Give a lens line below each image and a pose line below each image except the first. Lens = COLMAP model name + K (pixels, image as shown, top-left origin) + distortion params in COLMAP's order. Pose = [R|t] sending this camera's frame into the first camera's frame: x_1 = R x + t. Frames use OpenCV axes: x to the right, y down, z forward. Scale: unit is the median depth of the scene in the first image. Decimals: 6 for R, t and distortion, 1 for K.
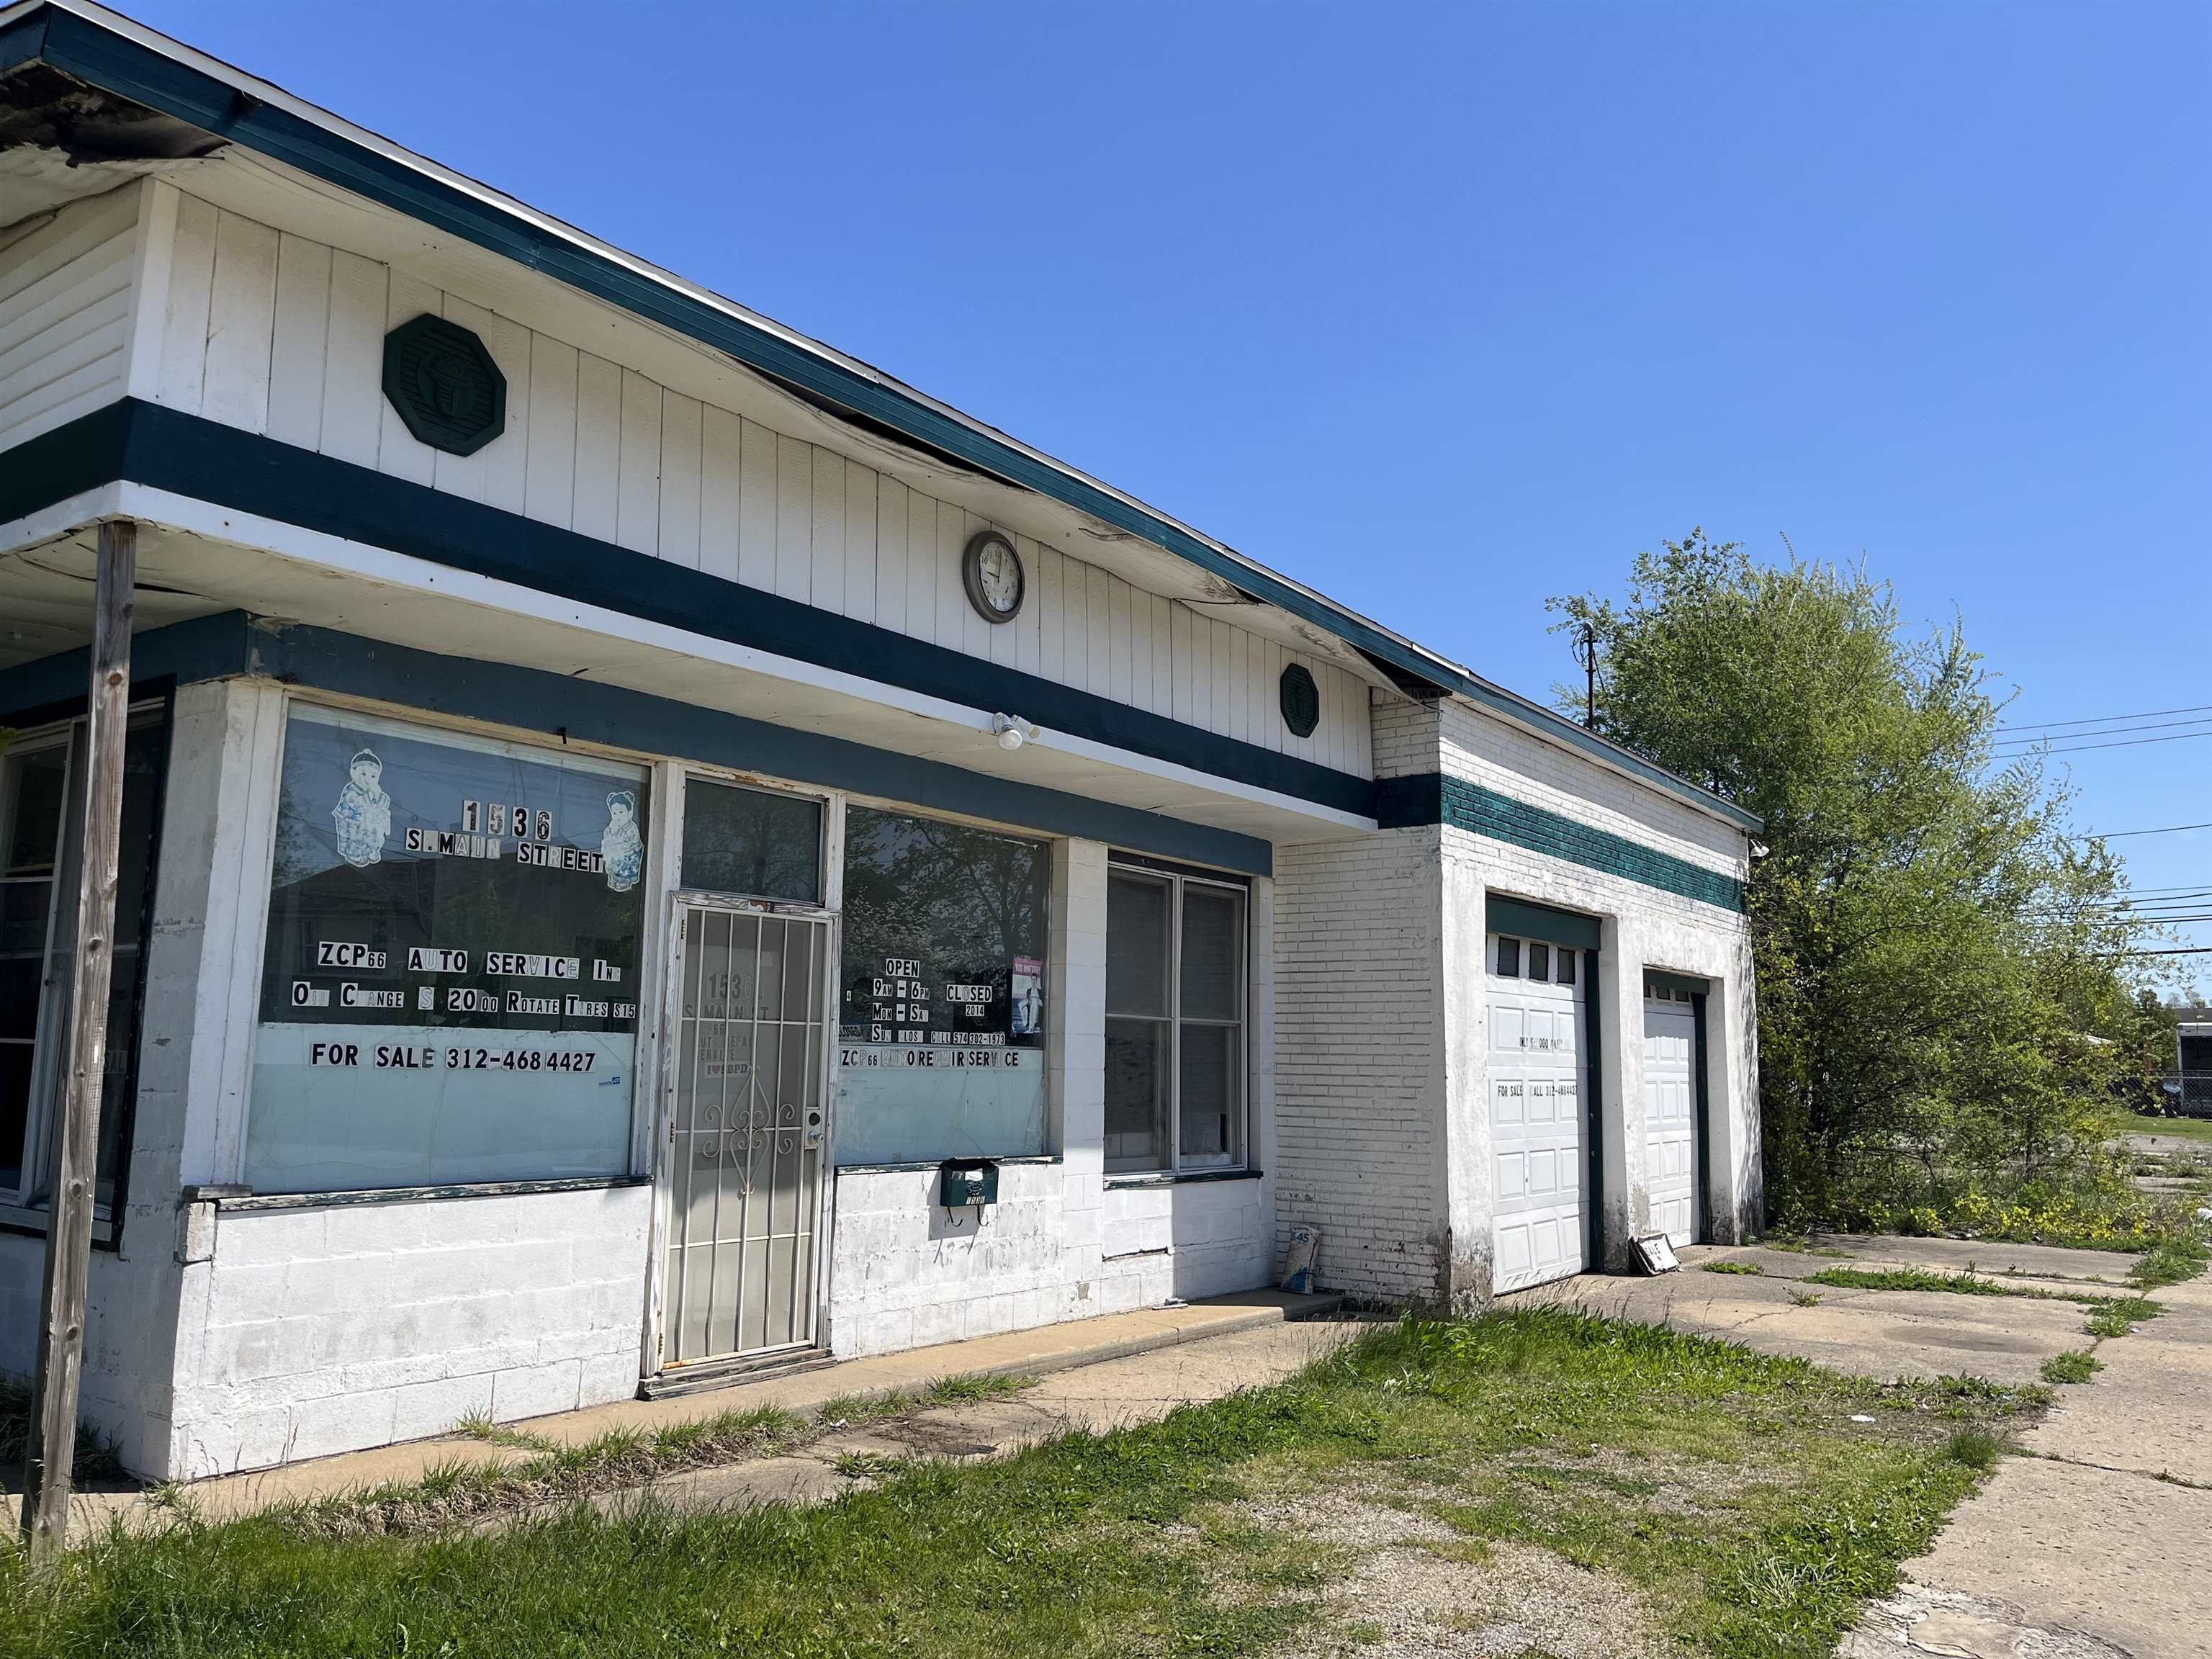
lens RADIAL K [[1677.4, 0, 1106.8], [0, 1677.4, 839.5], [0, 0, 1]] dist [0.079200, -0.119248]
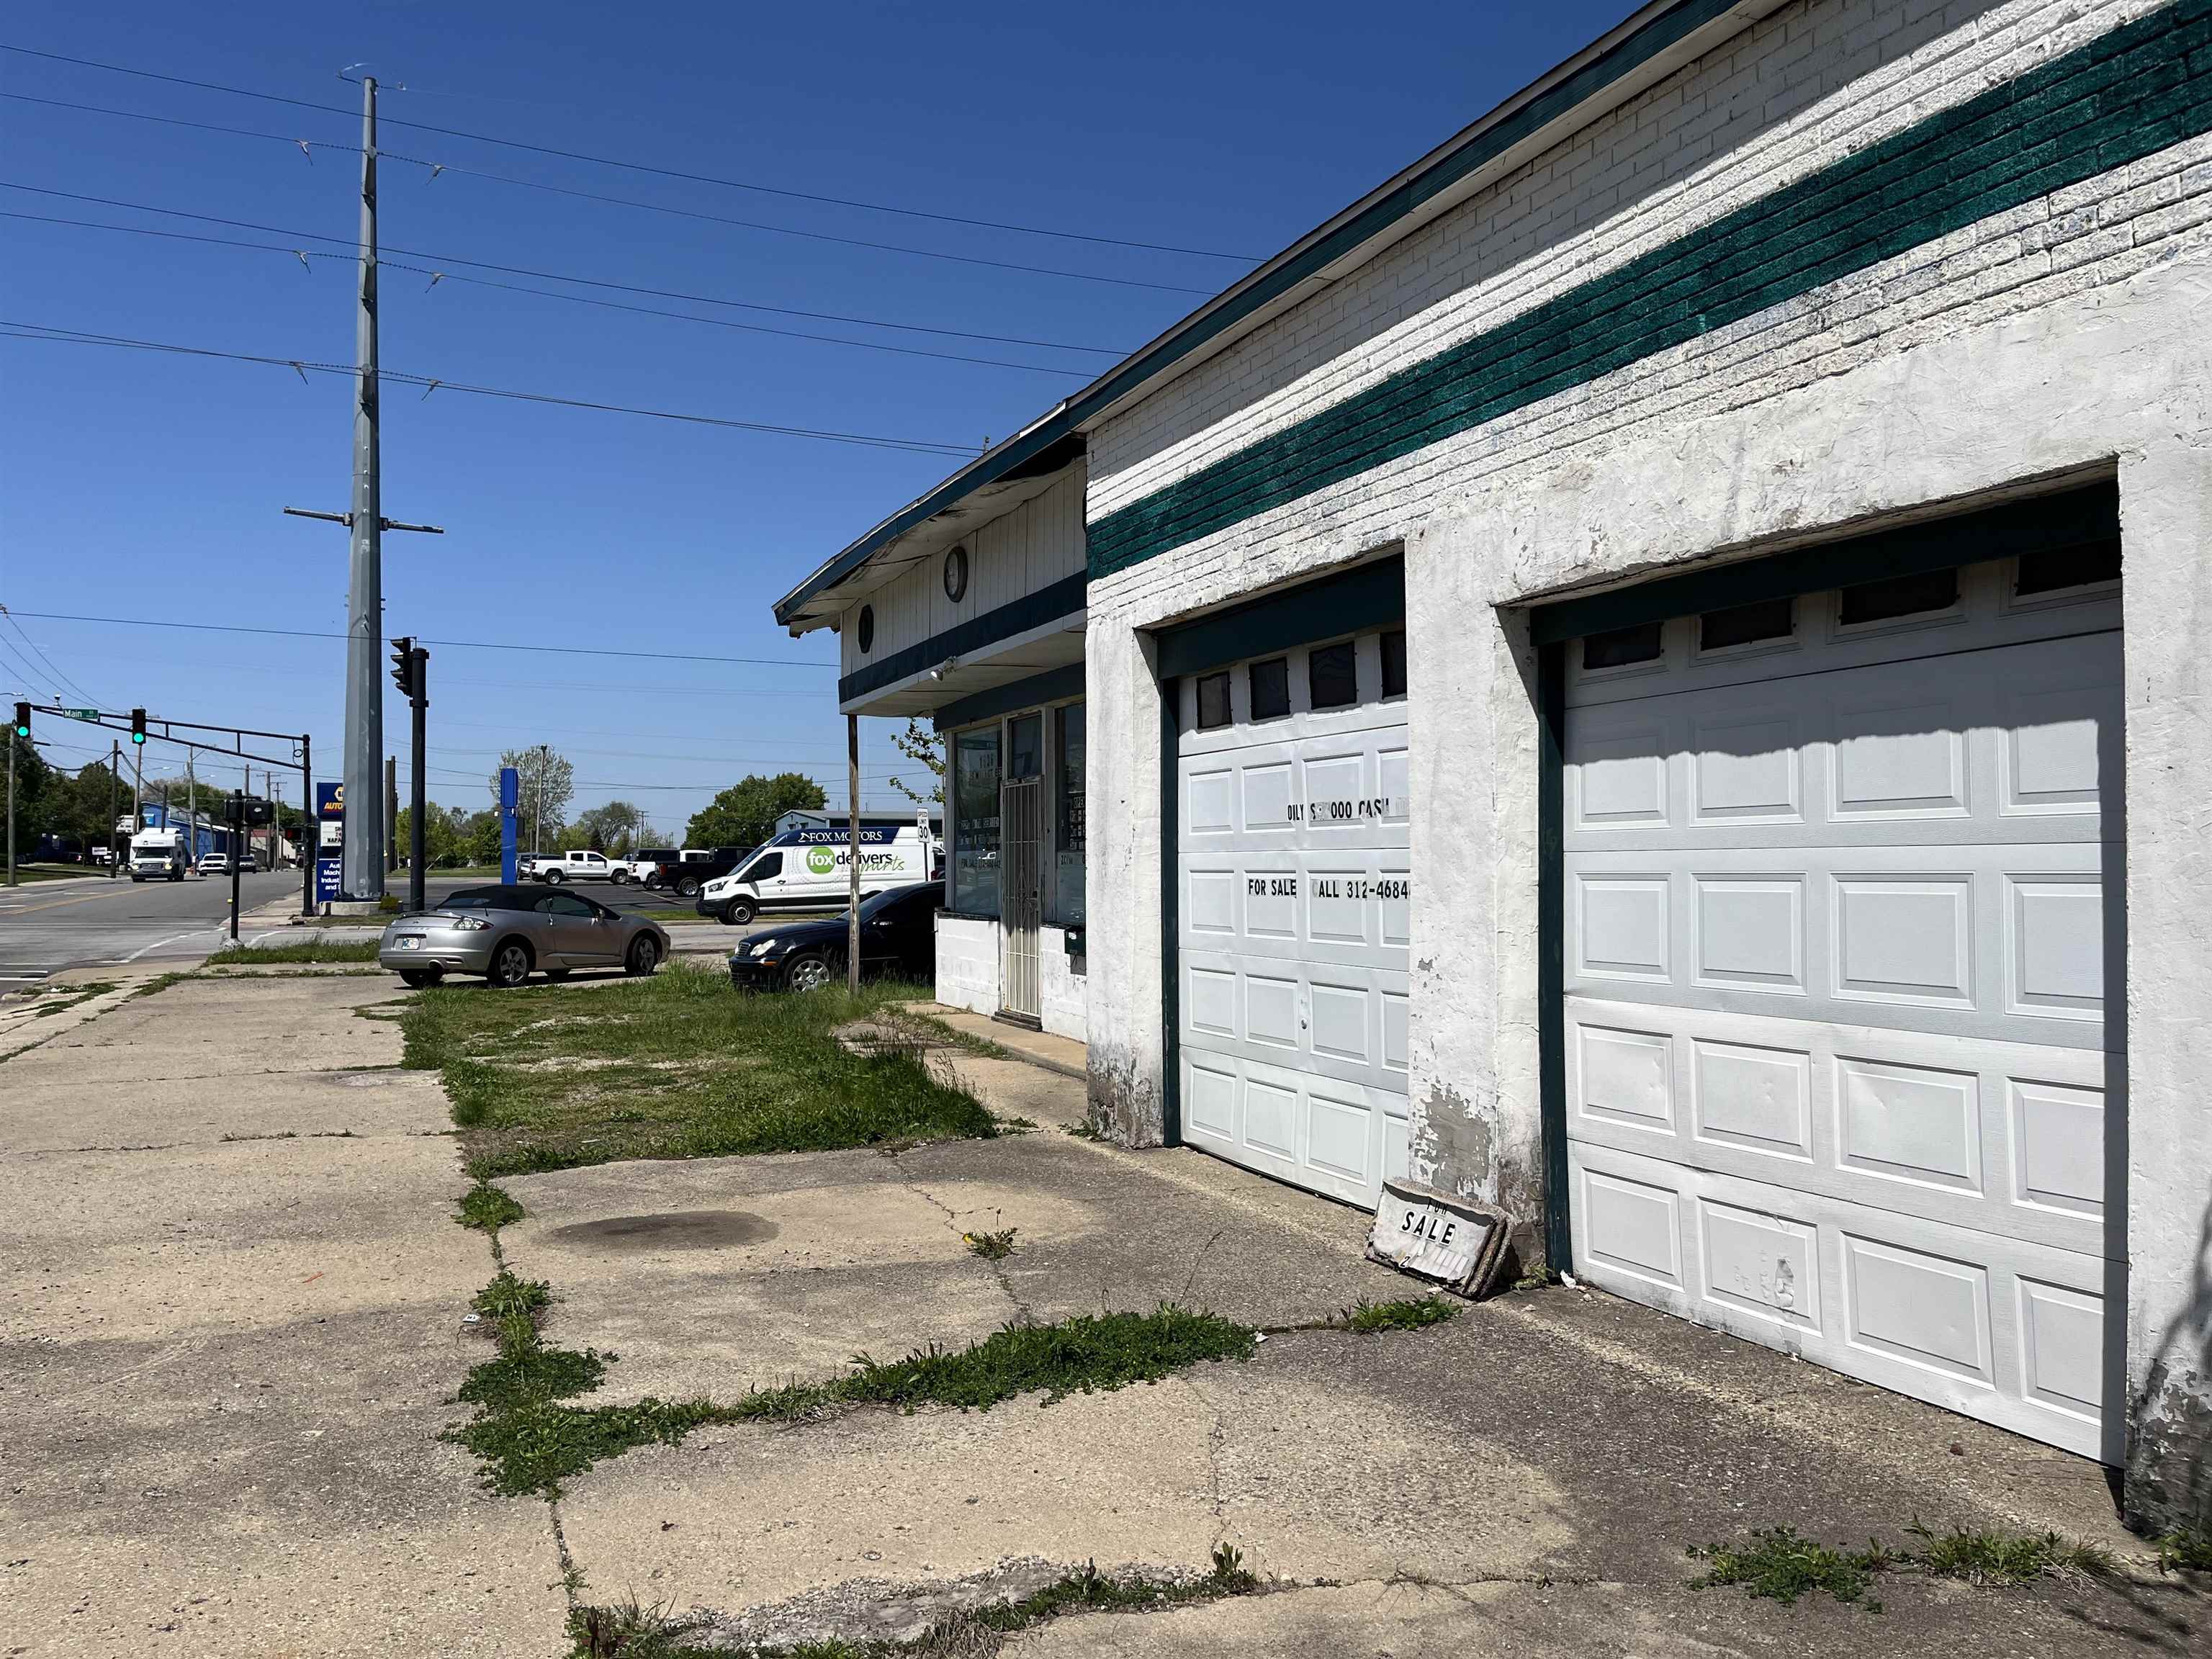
lens RADIAL K [[1677.4, 0, 1106.8], [0, 1677.4, 839.5], [0, 0, 1]] dist [0.079200, -0.119248]
pose [[-0.531005, -0.020157, -0.847129, 0.847512], [0.114160, 0.988901, -0.095089, 0.187888], [0.839643, -0.147201, -0.522810, 1.307784]]
